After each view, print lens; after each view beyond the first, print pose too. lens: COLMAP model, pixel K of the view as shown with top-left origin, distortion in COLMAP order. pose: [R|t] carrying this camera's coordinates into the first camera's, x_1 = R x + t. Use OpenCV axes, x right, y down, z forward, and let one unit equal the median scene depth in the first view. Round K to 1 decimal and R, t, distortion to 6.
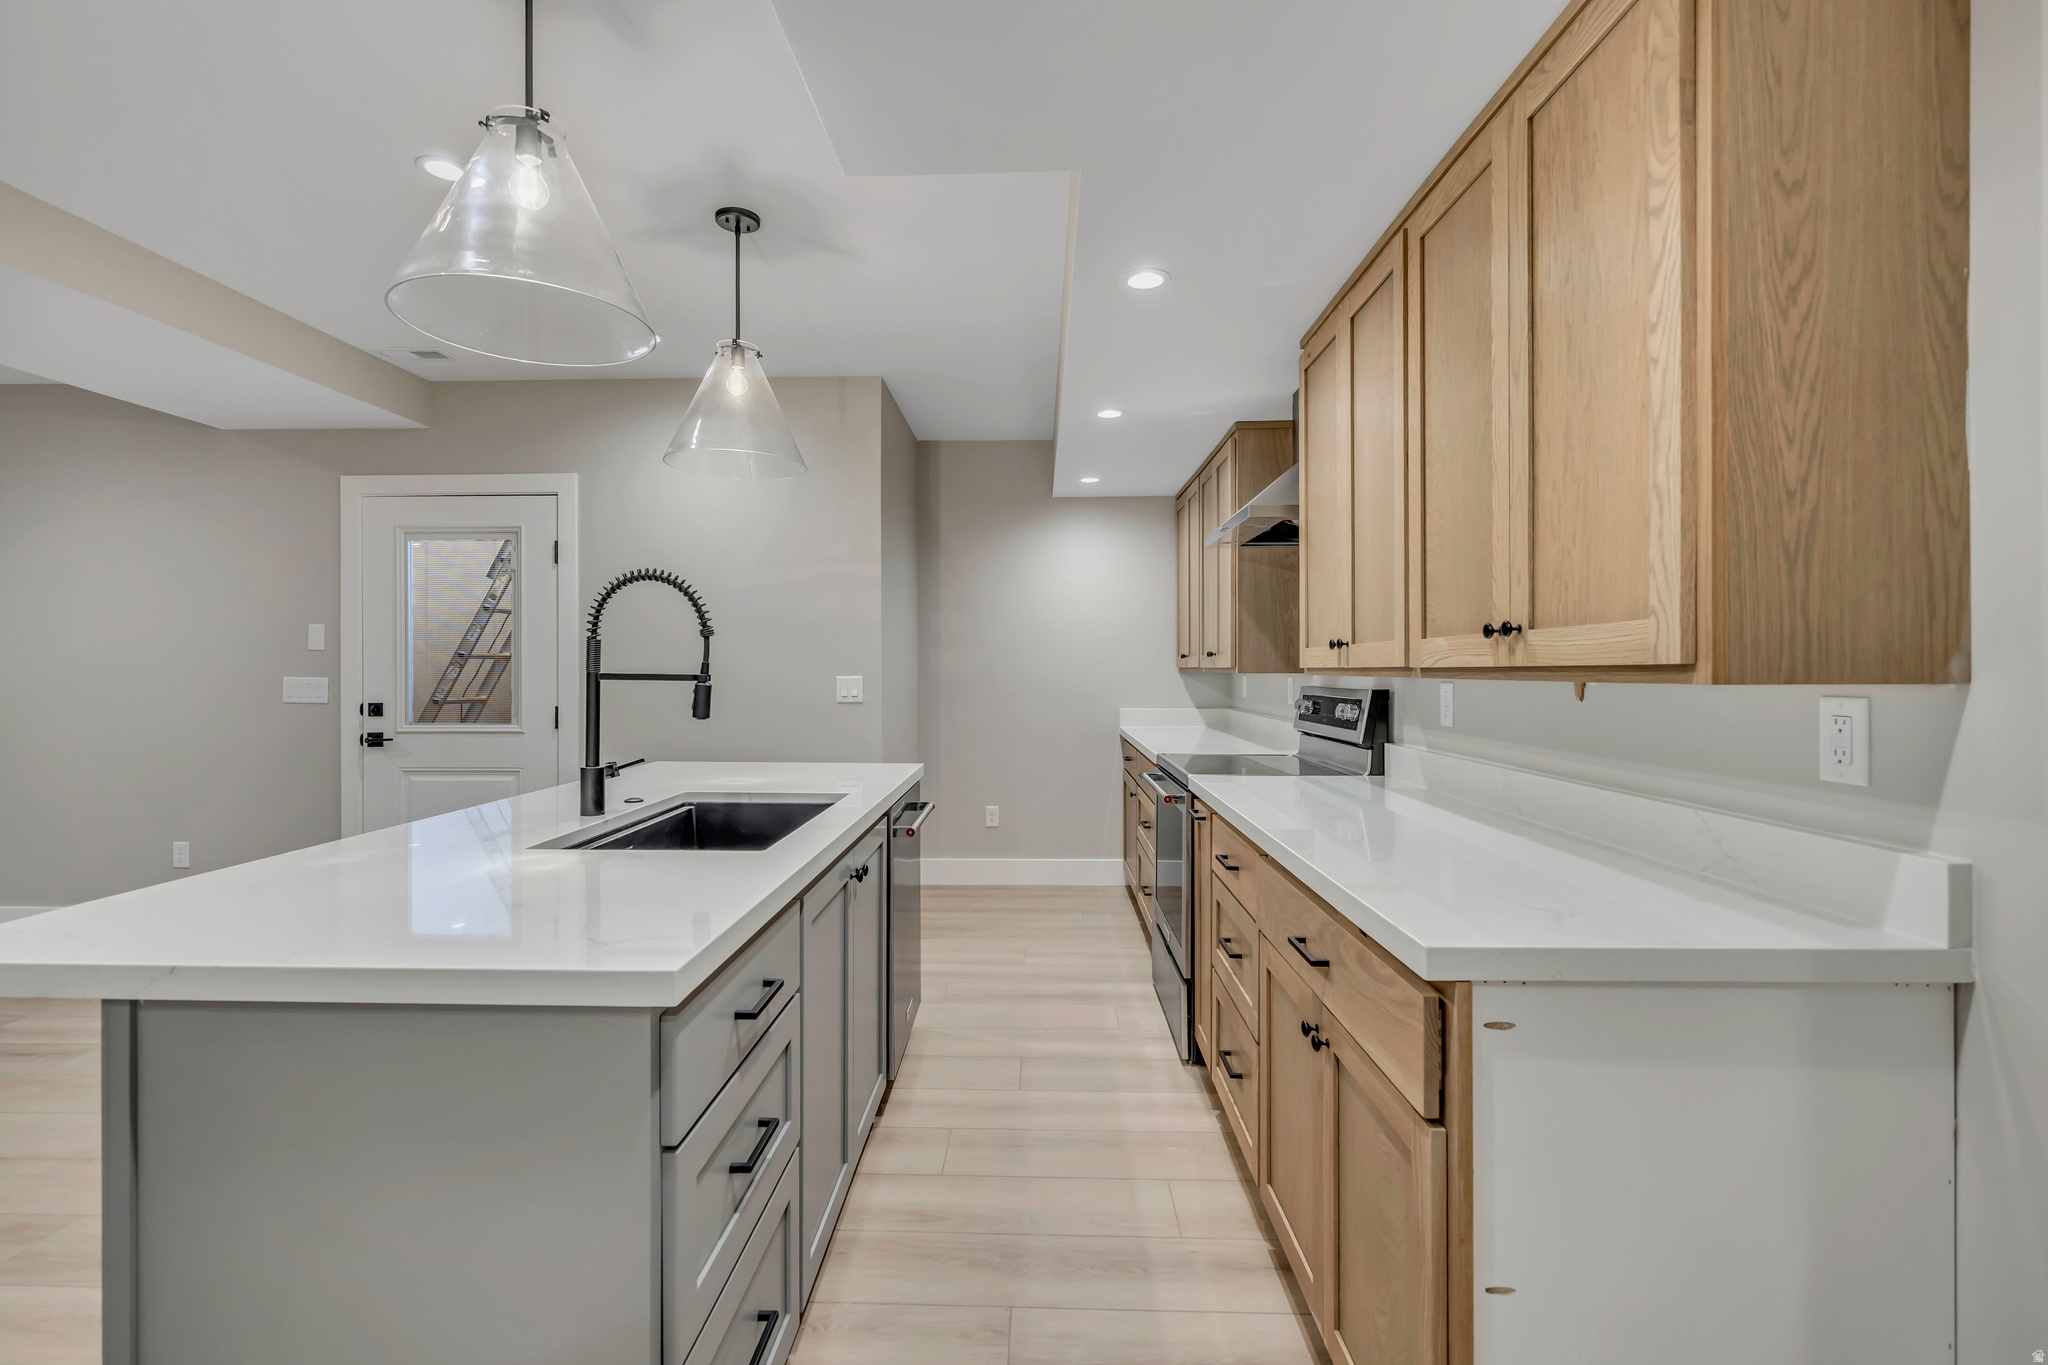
lens RADIAL K [[902.0, 0, 1019.3], [0, 902.0, 670.1], [0, 0, 1]] dist [0.001724, 0.000323]
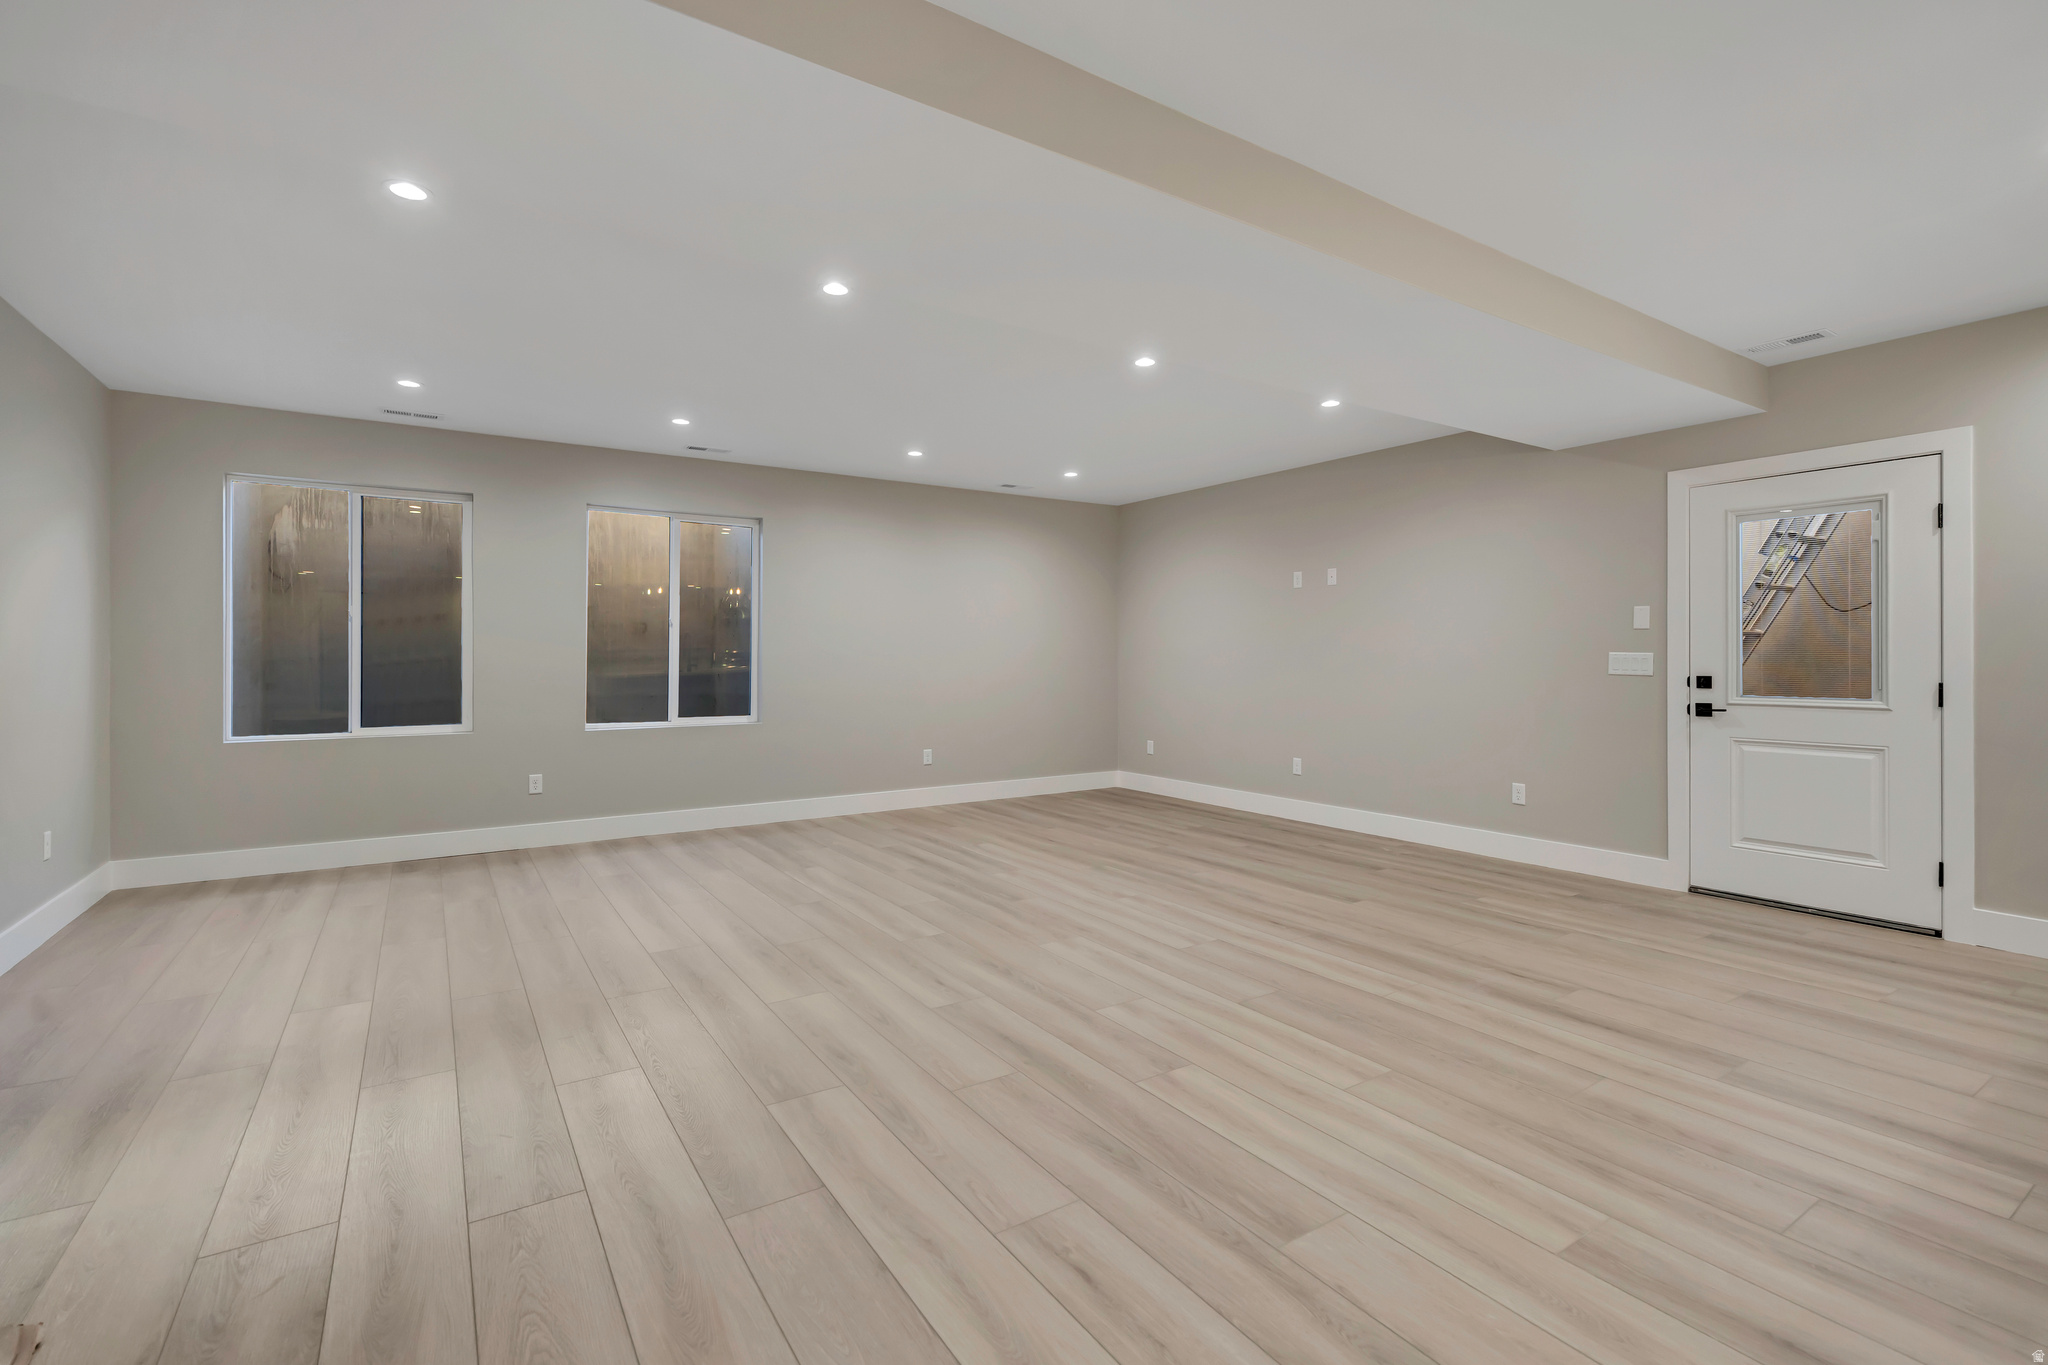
lens RADIAL K [[914.9, 0, 1017.4], [0, 914.9, 657.5], [0, 0, 1]] dist [0.001155, 0.000610]
pose [[0.566961, 0.000368, -0.823745, -0.302078], [-0.000092, 1.000000, 0.000383, 0.015165], [0.823745, -0.000141, 0.566961, -0.337802]]
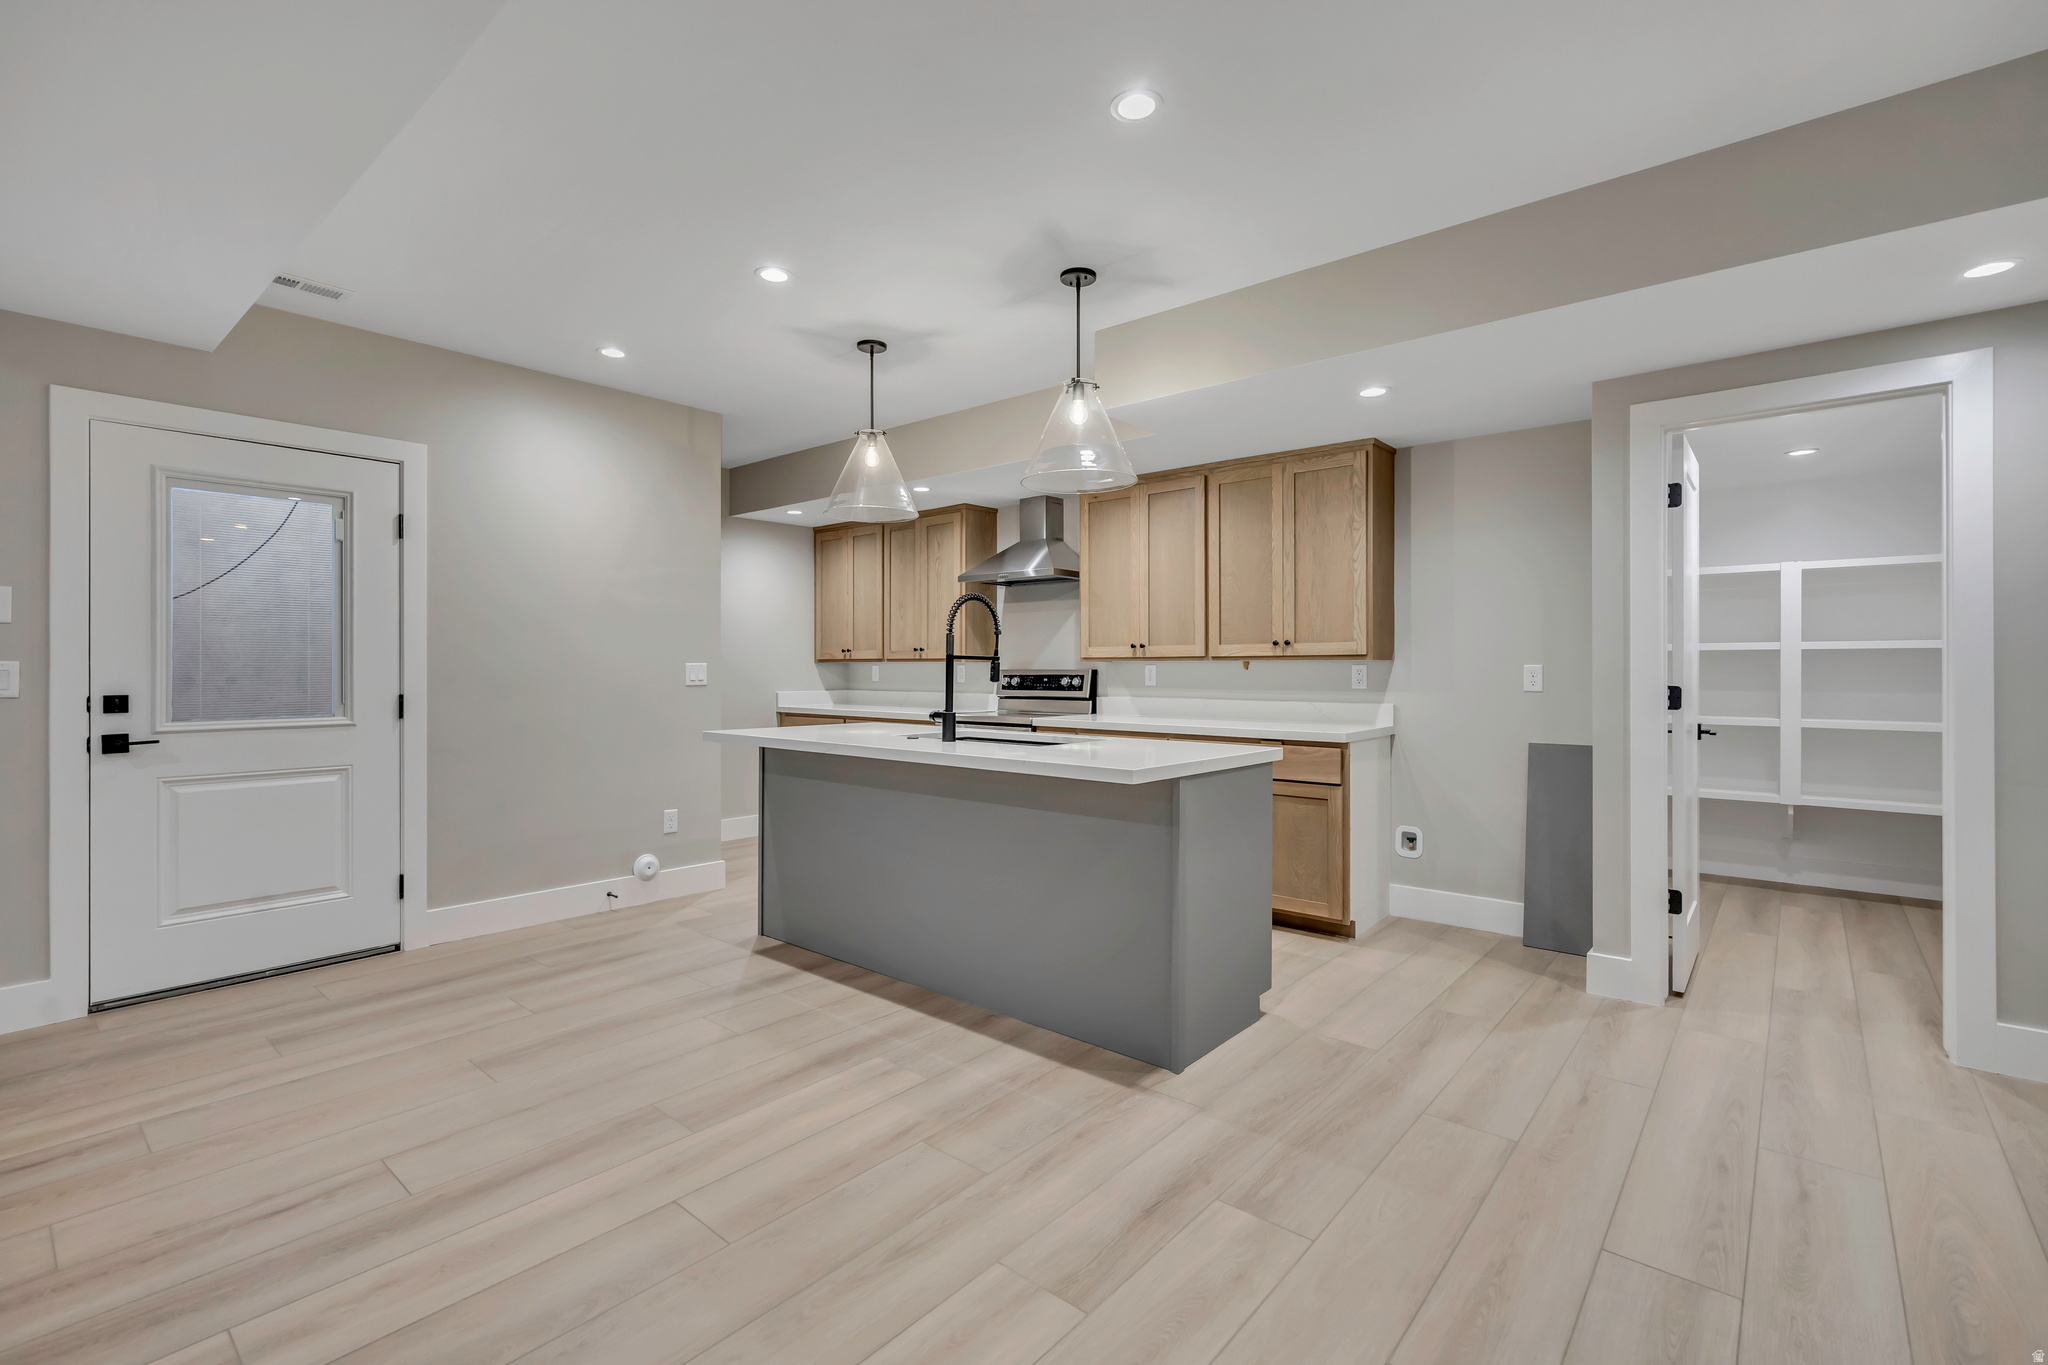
lens RADIAL K [[909.9, 0, 1020.7], [0, 909.9, 673.1], [0, 0, 1]] dist [0.001544, 0.000105]
pose [[0.631249, -0.003822, 0.775571, -0.912760], [0.000199, 0.999989, 0.004766, 0.015582], [-0.775580, -0.002855, 0.631243, -0.079739]]
